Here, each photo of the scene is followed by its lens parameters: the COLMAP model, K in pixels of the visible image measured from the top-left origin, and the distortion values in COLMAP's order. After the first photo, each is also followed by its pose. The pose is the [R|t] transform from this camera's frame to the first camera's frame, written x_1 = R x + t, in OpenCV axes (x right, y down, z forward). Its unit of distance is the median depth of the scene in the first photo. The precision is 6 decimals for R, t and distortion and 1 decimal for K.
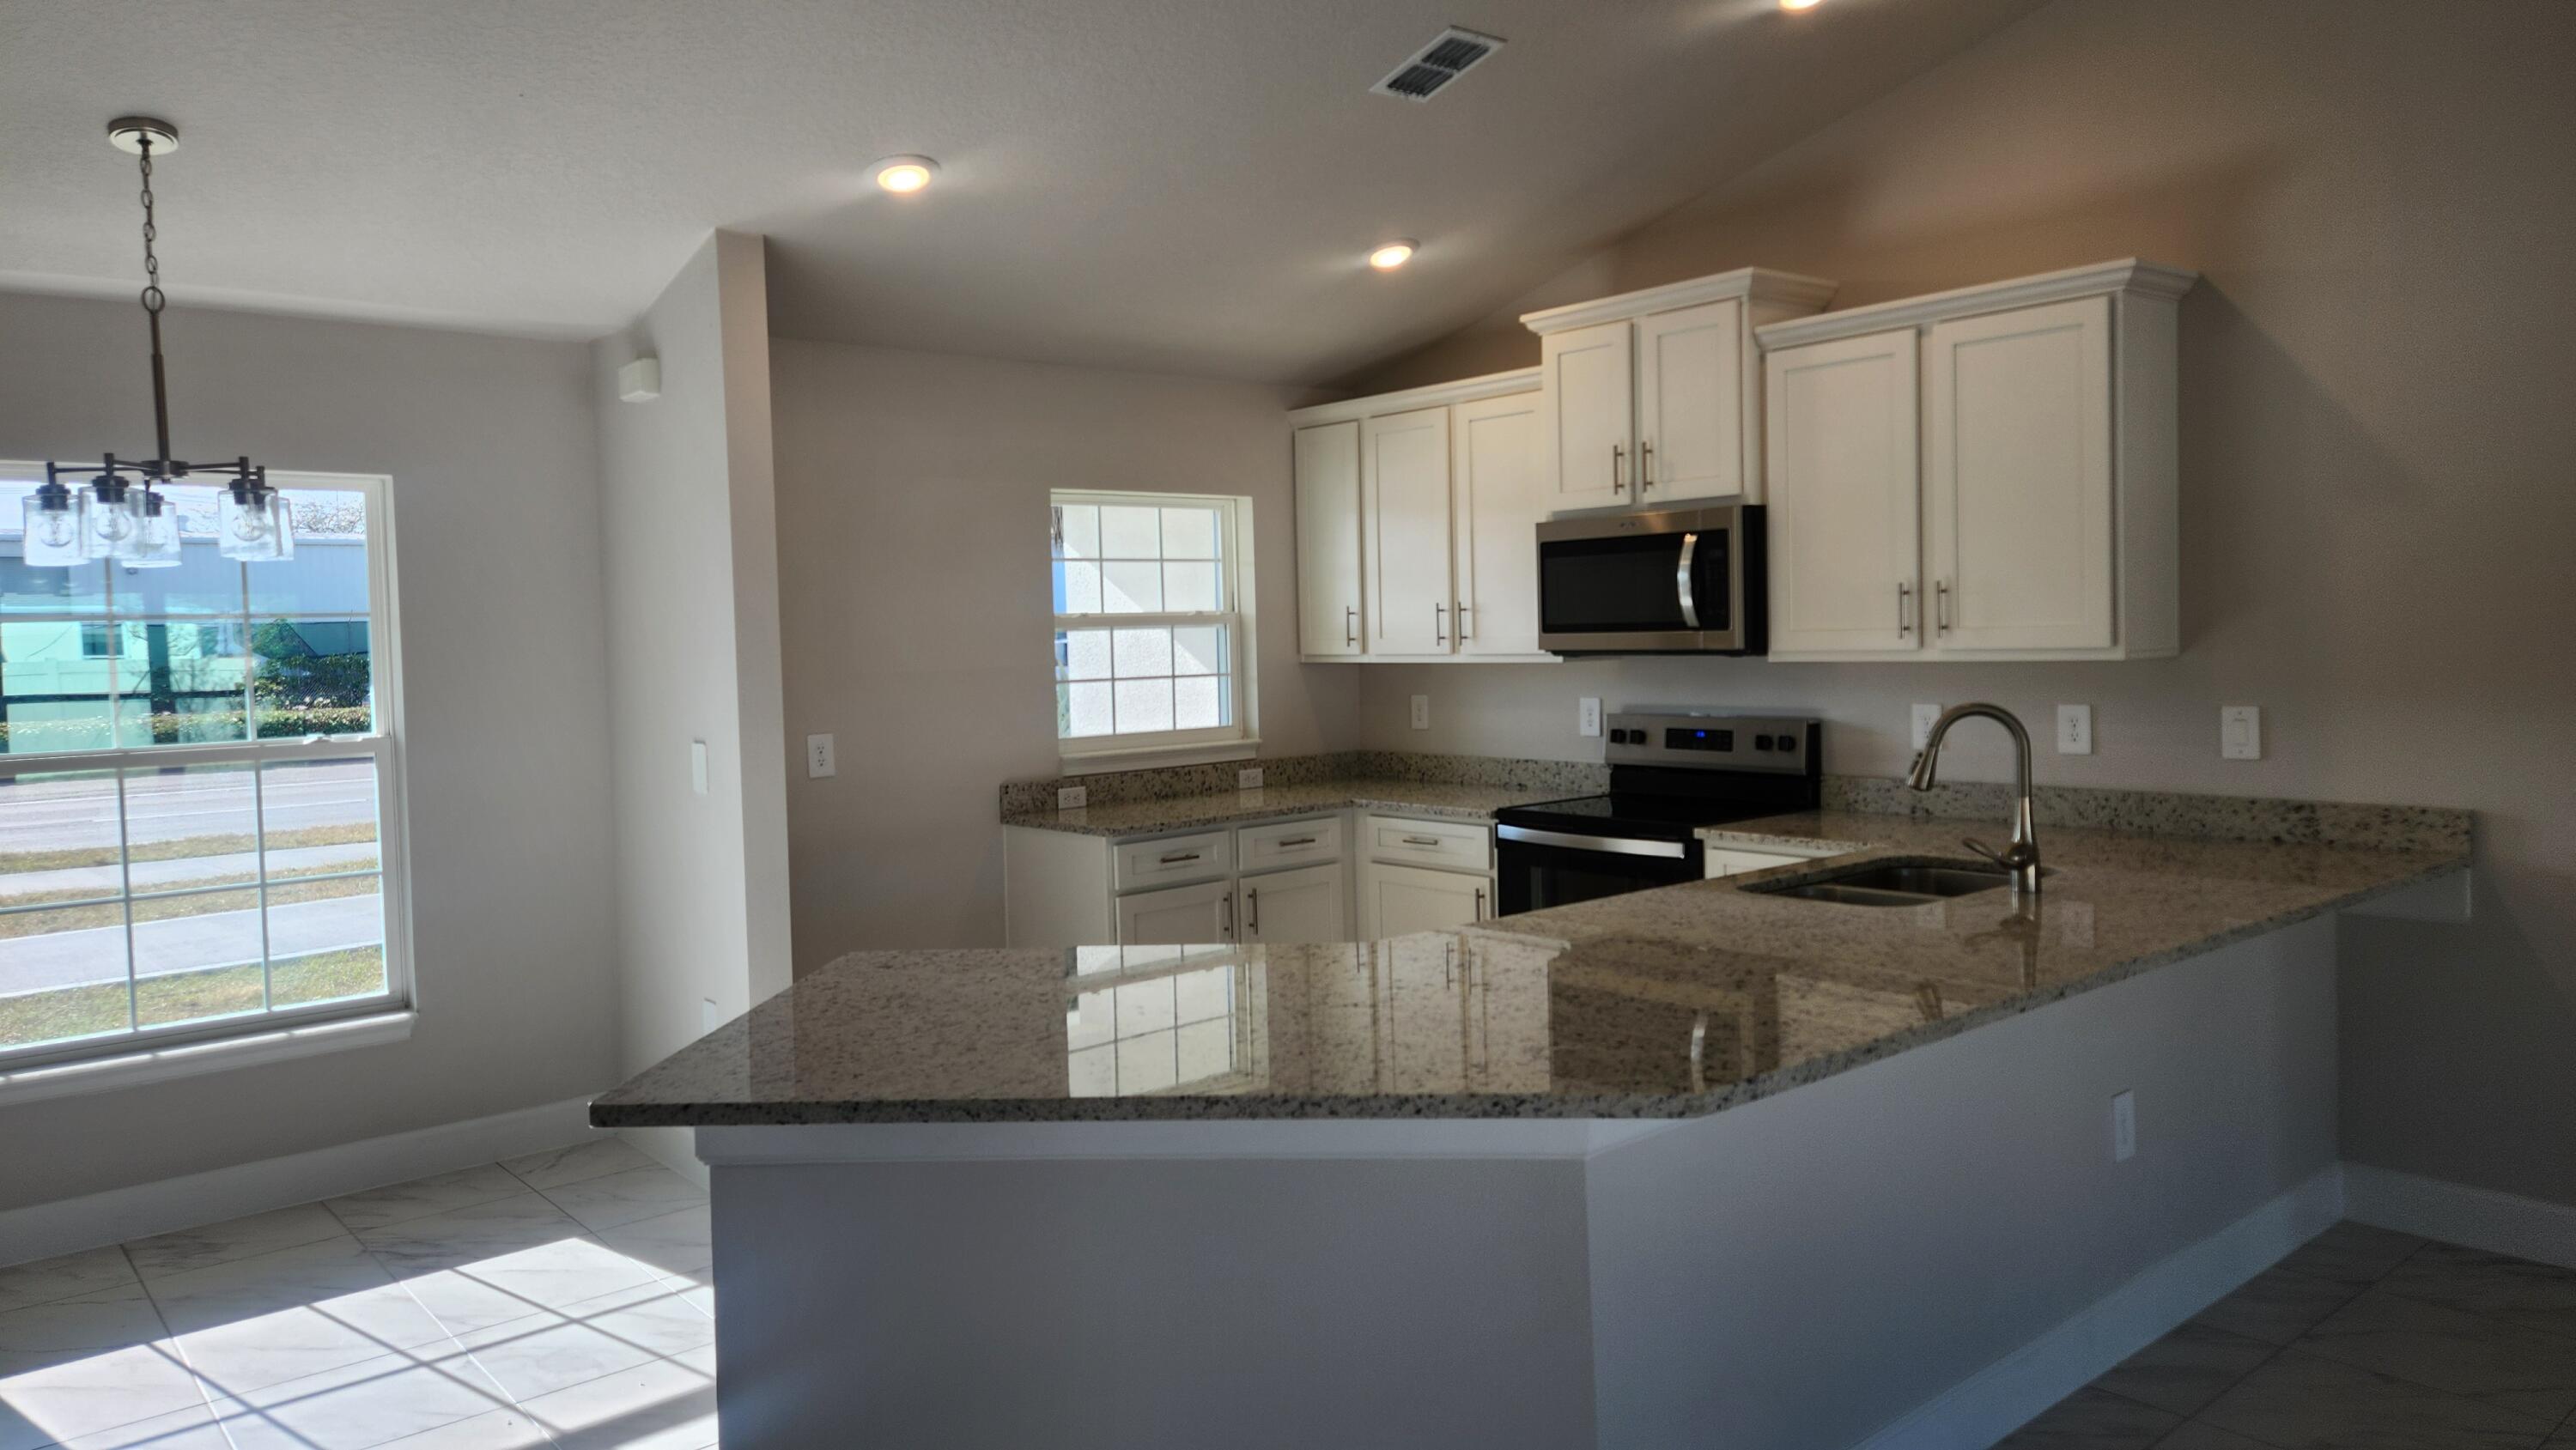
lens RADIAL K [[1727.8, 0, 1287.5], [0, 1727.8, 695.0], [0, 0, 1]] dist [0.082908, -0.084148]
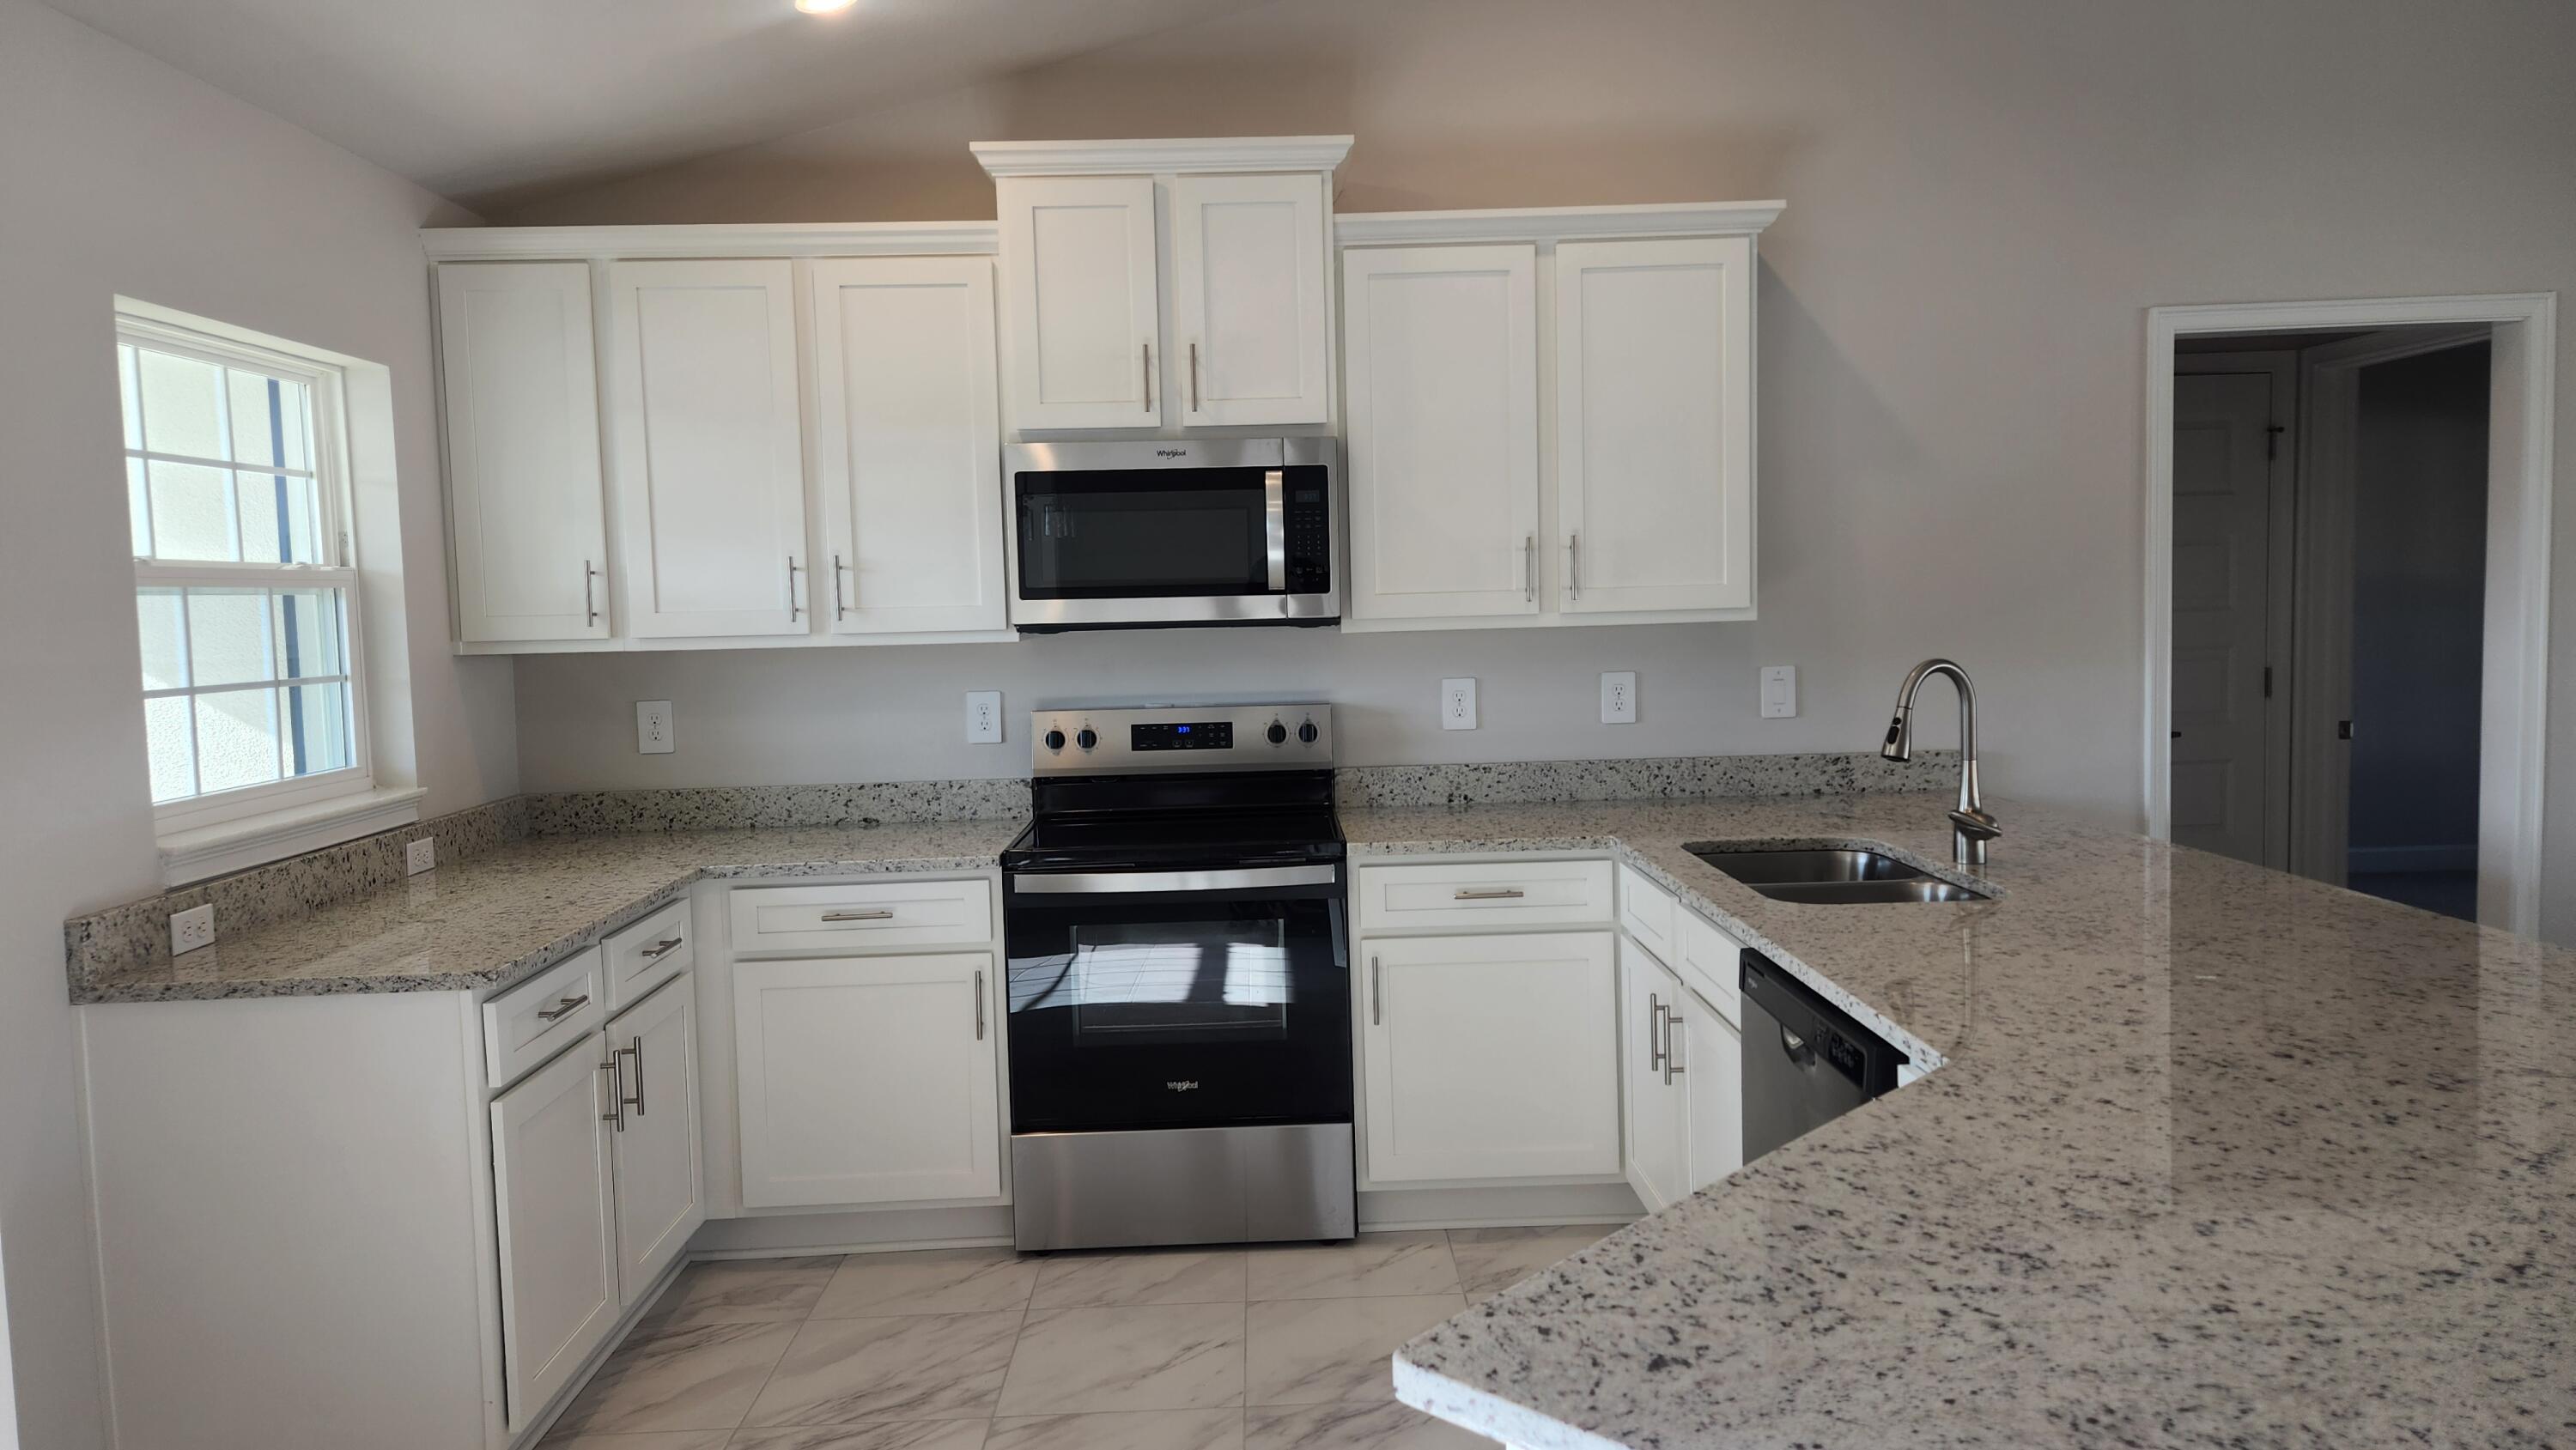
lens RADIAL K [[1734.1, 0, 1288.0], [0, 1734.1, 725.0], [0, 0, 1]] dist [0.087595, -0.082887]
pose [[0.626865, -0.050759, 0.777473, -0.340315], [0.041069, 0.998641, 0.032085, -0.002850], [-0.778045, 0.011817, 0.628097, 0.460809]]
